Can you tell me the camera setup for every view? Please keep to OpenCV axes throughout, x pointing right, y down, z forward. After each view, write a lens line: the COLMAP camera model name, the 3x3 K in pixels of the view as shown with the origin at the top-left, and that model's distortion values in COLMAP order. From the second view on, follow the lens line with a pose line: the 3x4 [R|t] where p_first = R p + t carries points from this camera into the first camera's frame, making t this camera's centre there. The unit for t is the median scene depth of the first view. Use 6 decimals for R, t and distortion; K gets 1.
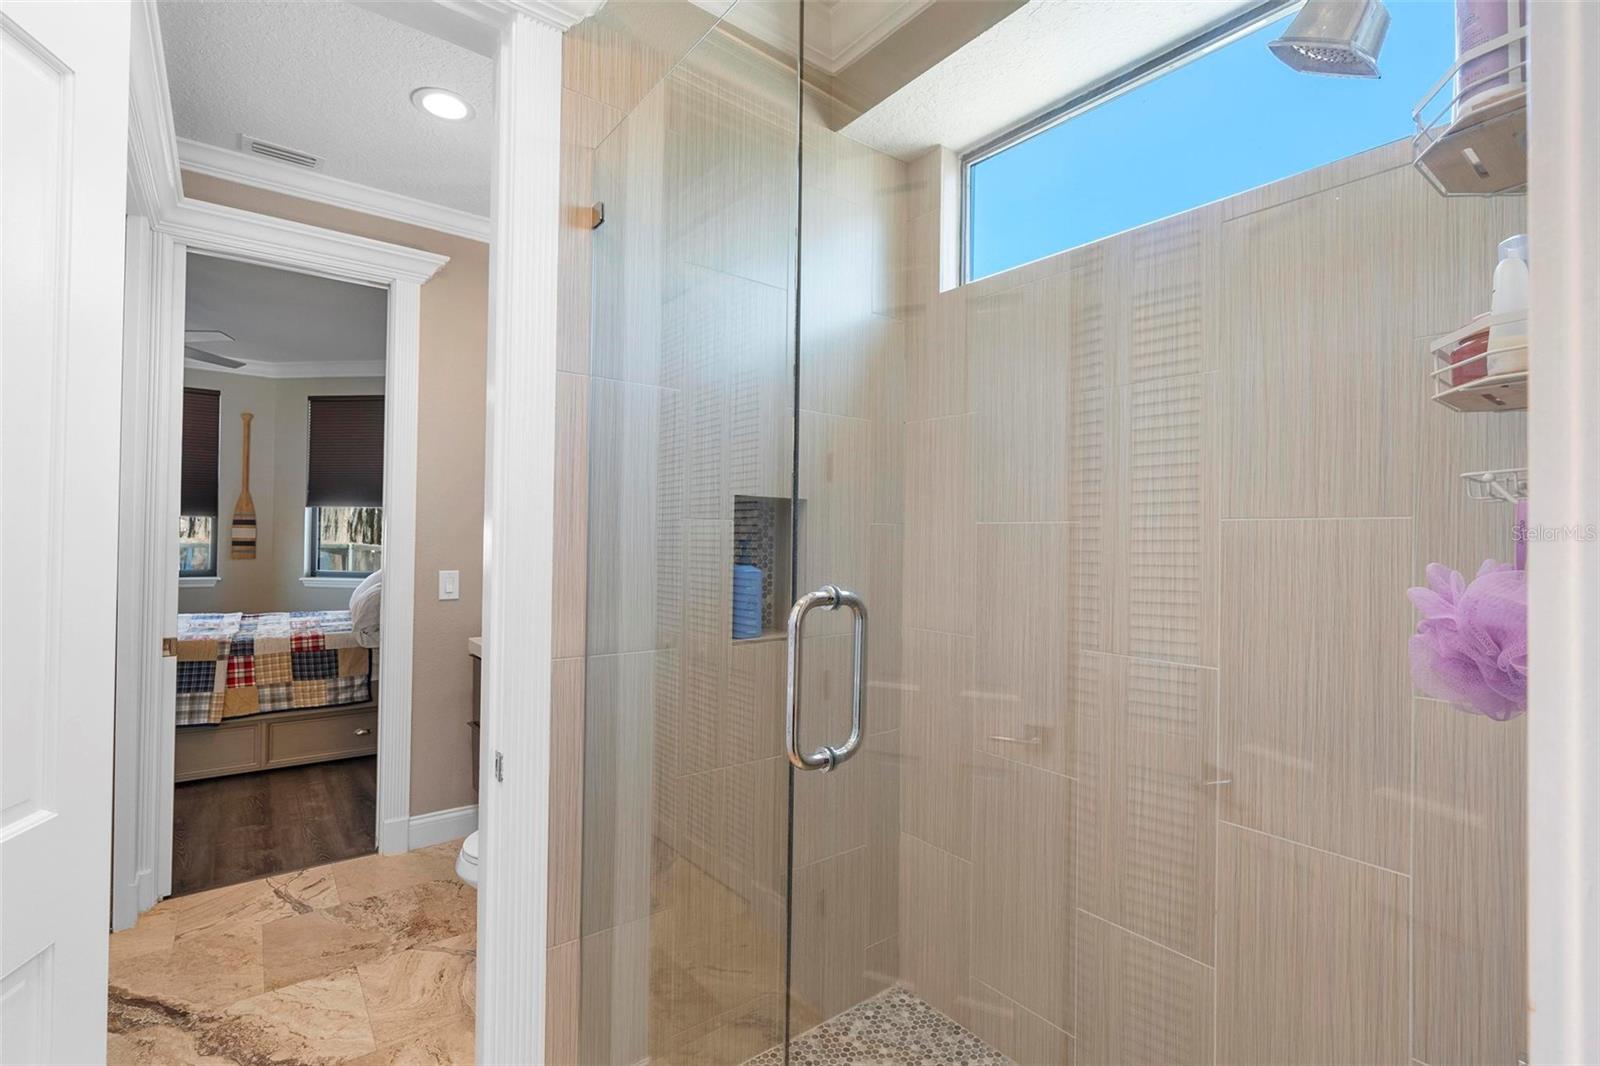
lens RADIAL K [[724.2, 0, 800.2], [0, 724.2, 516.9], [0, 0, 1]] dist [-0.002261, 0.000855]
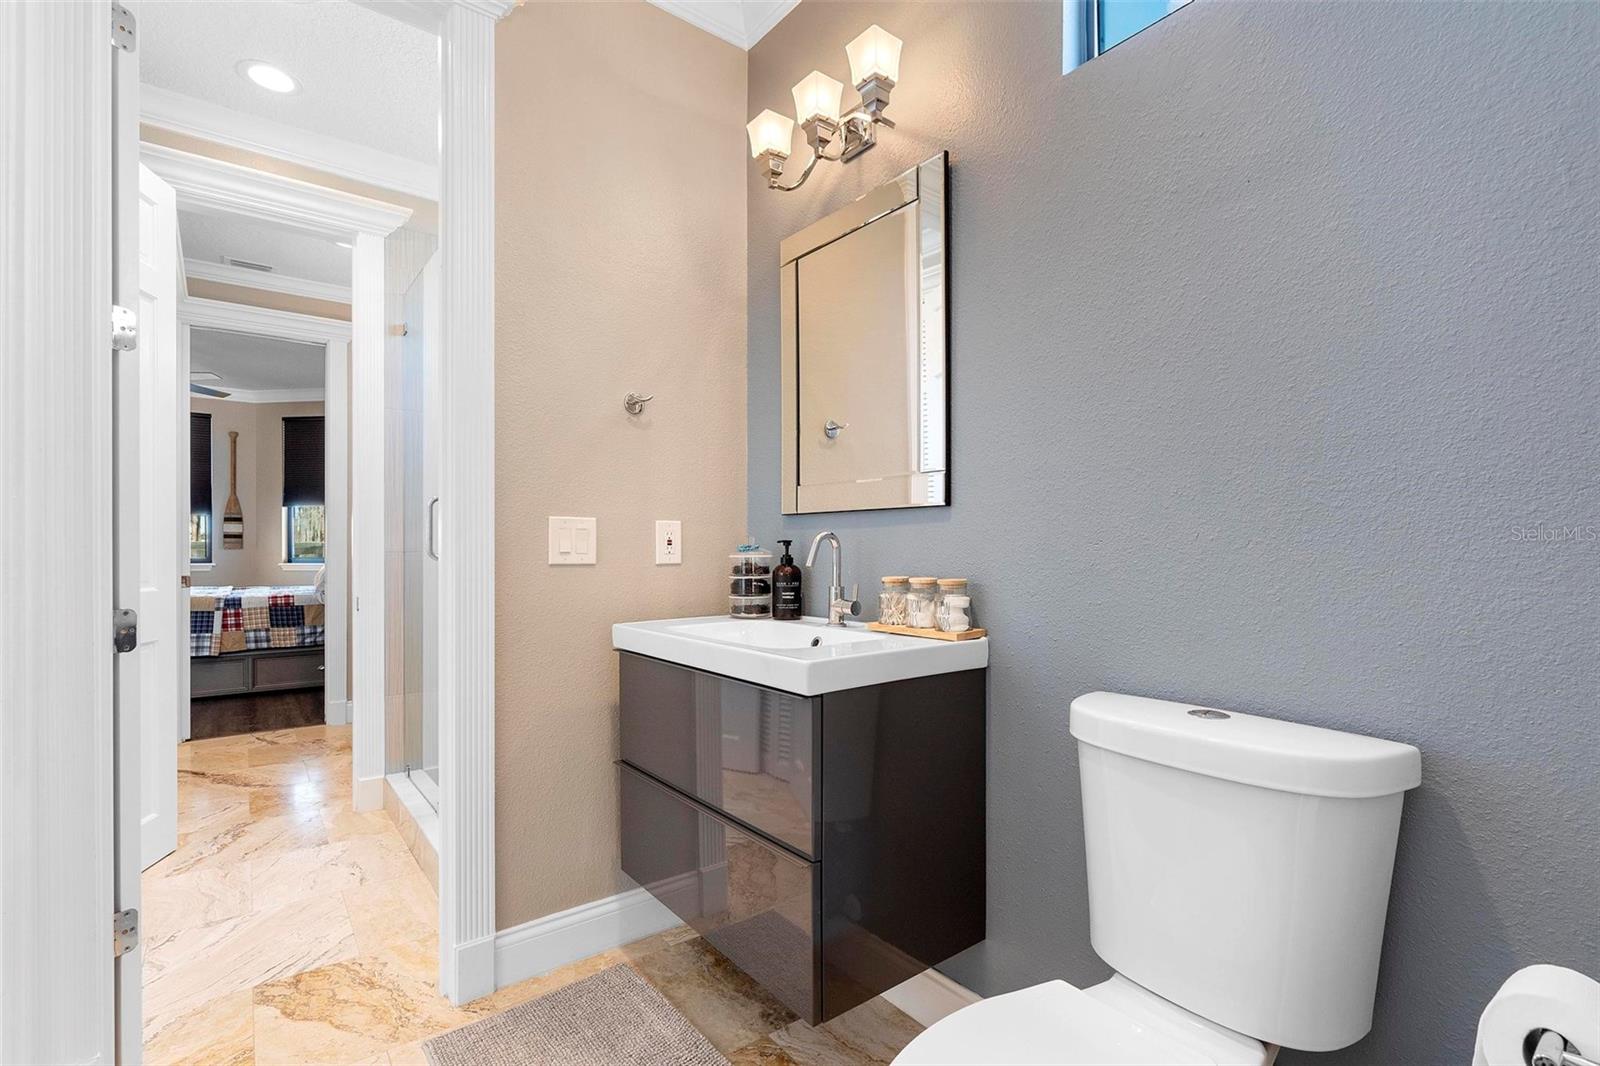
lens RADIAL K [[735.1, 0, 800.0], [0, 735.1, 533.0], [0, 0, 1]] dist [-0.000629, 0.000455]
pose [[0.999851, -0.017261, -0.000267, 0.303242], [0.017263, 0.999817, 0.008211, 0.054064], [0.000125, -0.008214, 0.999966, -0.388210]]
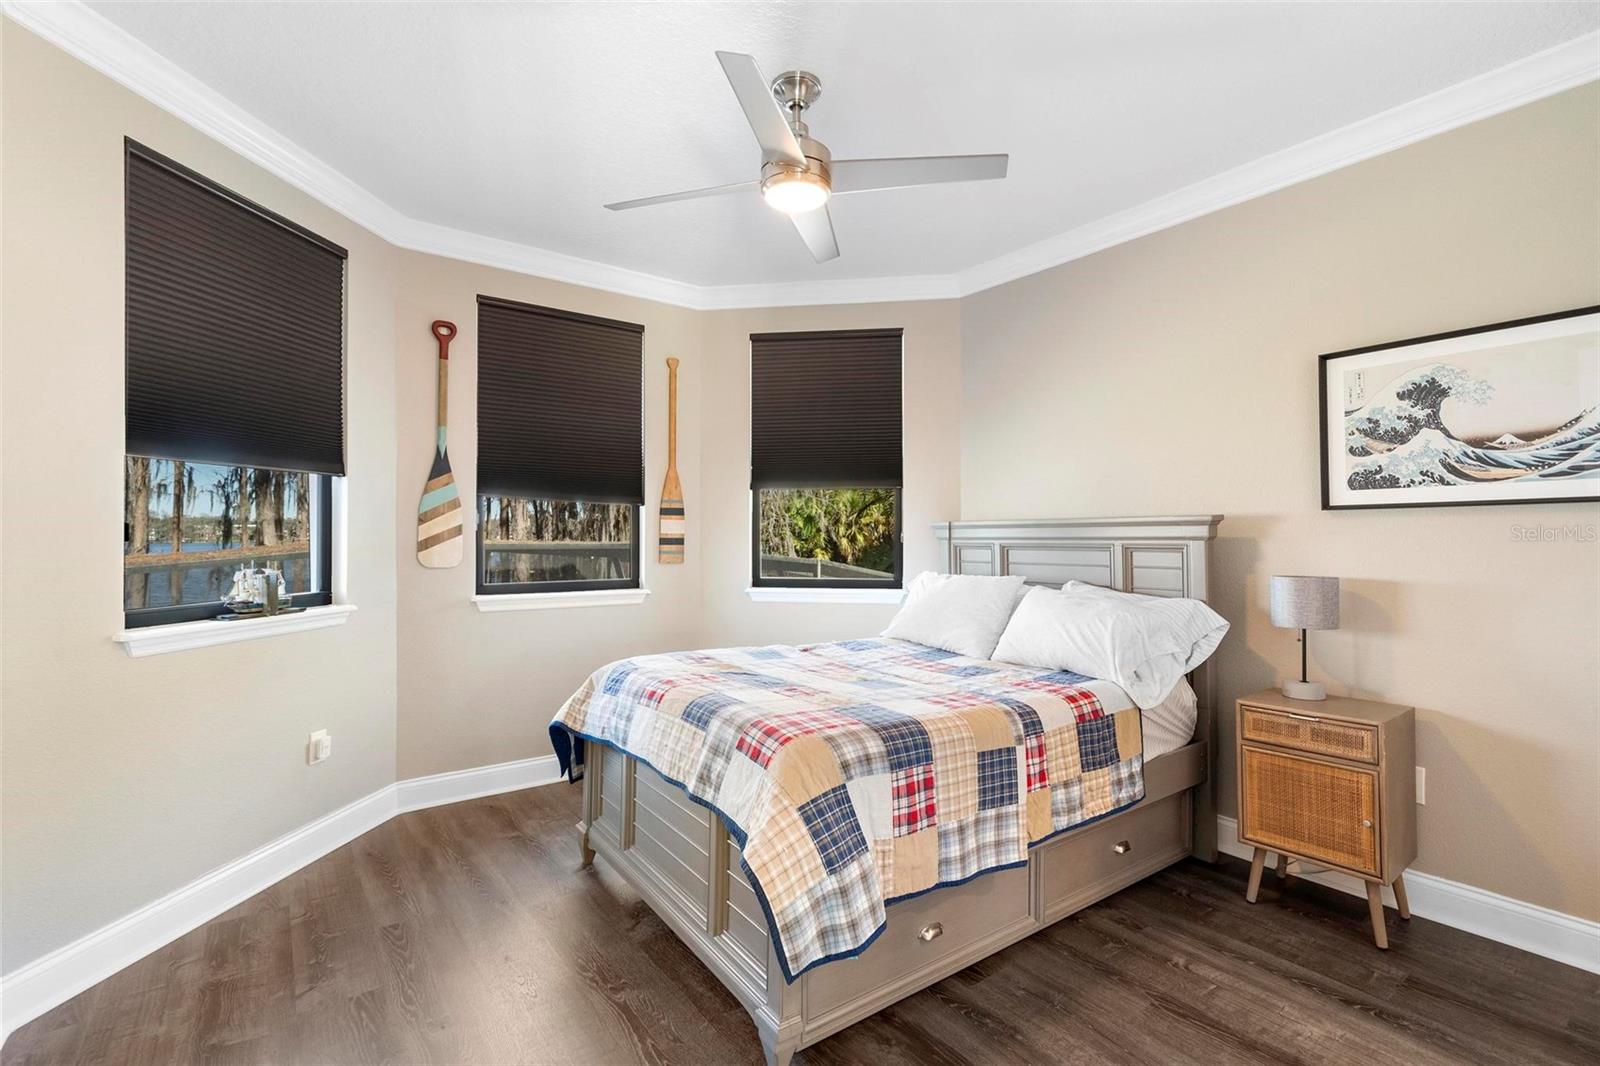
lens RADIAL K [[724.2, 0, 800.2], [0, 724.2, 516.9], [0, 0, 1]] dist [-0.002261, 0.000855]
pose [[0.999886, -0.011288, -0.010009, -0.919620], [0.011310, 0.999934, 0.002192, 0.018141], [0.009984, -0.002305, 0.999948, 0.420673]]
